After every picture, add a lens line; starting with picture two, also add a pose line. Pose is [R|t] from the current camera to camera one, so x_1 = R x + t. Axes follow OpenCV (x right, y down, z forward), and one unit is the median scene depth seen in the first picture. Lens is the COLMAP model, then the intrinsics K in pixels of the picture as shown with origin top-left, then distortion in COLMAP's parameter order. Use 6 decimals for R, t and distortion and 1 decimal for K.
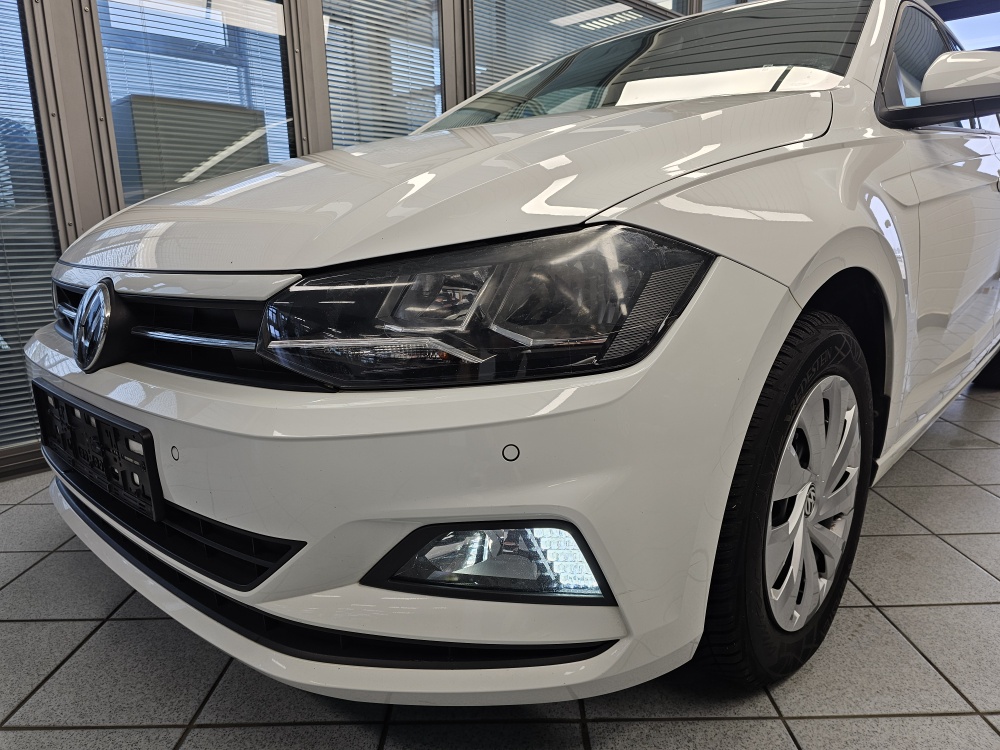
lens RADIAL K [[671.2, 0, 506.7], [0, 671.2, 357.1], [0, 0, 1]] dist [0.085758, -0.079497]
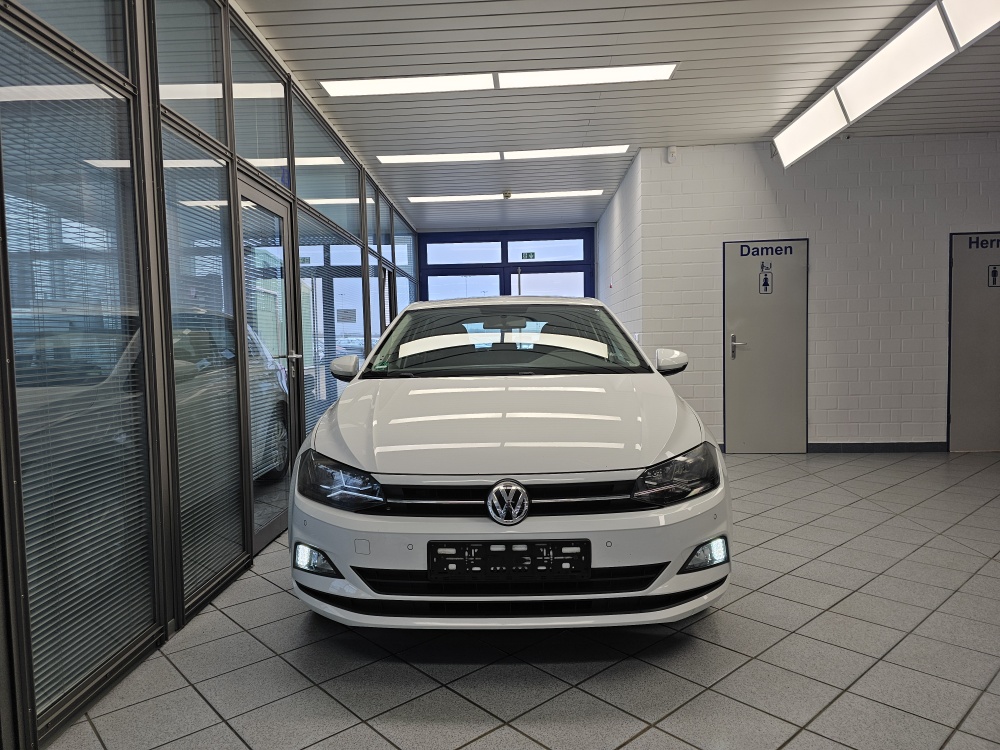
lens RADIAL K [[671.2, 0, 506.7], [0, 671.2, 357.1], [0, 0, 1]] dist [0.085758, -0.079497]
pose [[0.709313, 0.003723, 0.704884, -2.534801], [0.115627, 0.985826, -0.121560, -0.284077], [-0.695346, 0.167728, 0.698829, -0.613323]]
